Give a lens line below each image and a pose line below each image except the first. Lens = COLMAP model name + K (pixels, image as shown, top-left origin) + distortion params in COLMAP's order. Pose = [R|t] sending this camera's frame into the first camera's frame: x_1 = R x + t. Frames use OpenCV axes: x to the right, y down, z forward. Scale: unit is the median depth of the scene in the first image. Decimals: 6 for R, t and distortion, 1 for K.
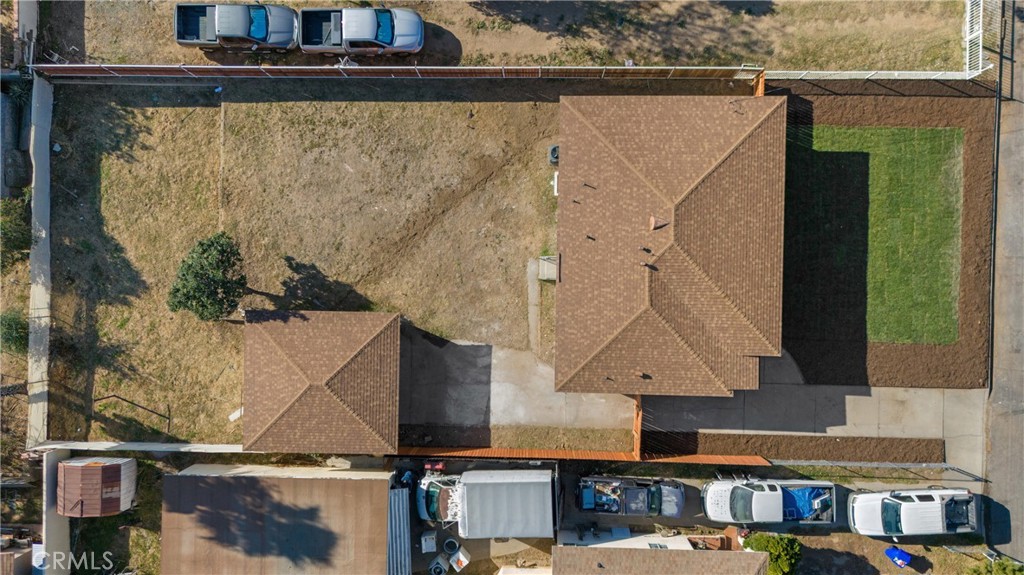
lens RADIAL K [[751.4, 0, 512.0], [0, 751.4, 287.5], [0, 0, 1]] dist [-0.000193, -0.000632]
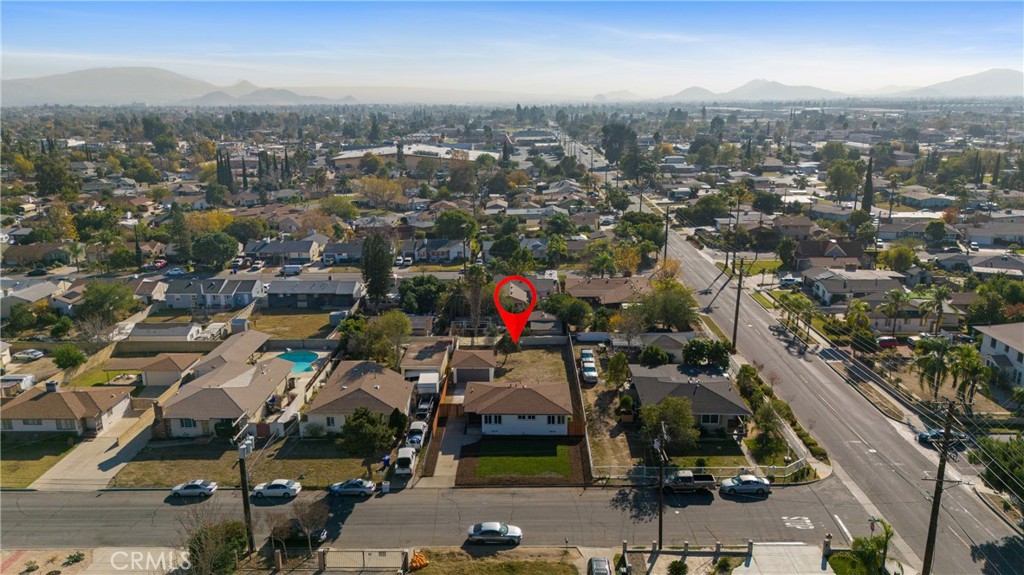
lens RADIAL K [[751.4, 0, 512.0], [0, 751.4, 287.5], [0, 0, 1]] dist [-0.000193, -0.000632]
pose [[-0.002999, 0.298920, -0.954273, 2.578290], [-0.996559, 0.078154, 0.027613, -0.147461], [0.082834, 0.951072, 0.297657, -0.209565]]
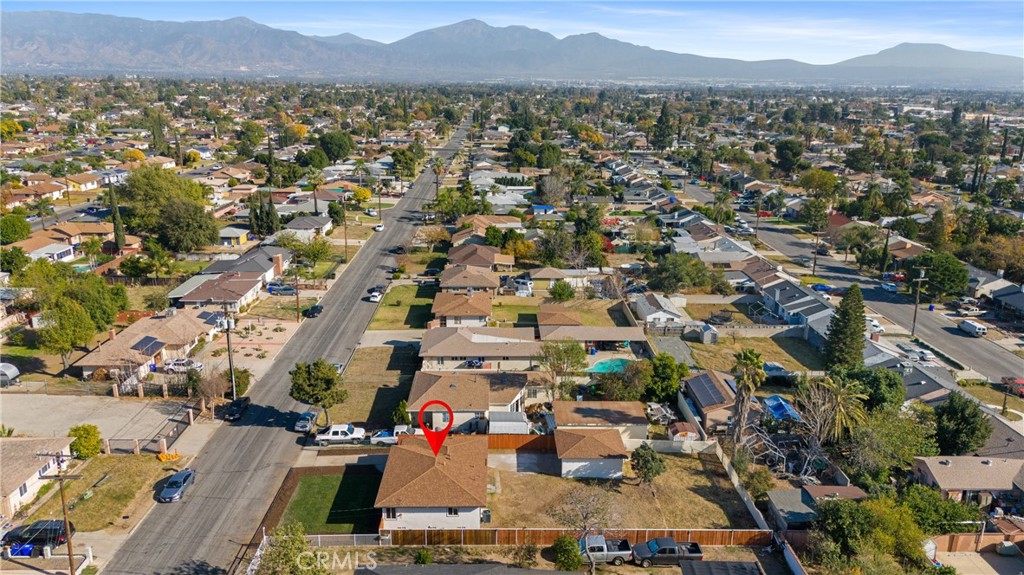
lens RADIAL K [[751.4, 0, 512.0], [0, 751.4, 287.5], [0, 0, 1]] dist [-0.000193, -0.000632]
pose [[-0.998598, 0.041634, -0.032705, 0.036713], [-0.040088, -0.191084, 0.980755, -1.958244], [0.034583, 0.980690, 0.192485, 0.078705]]
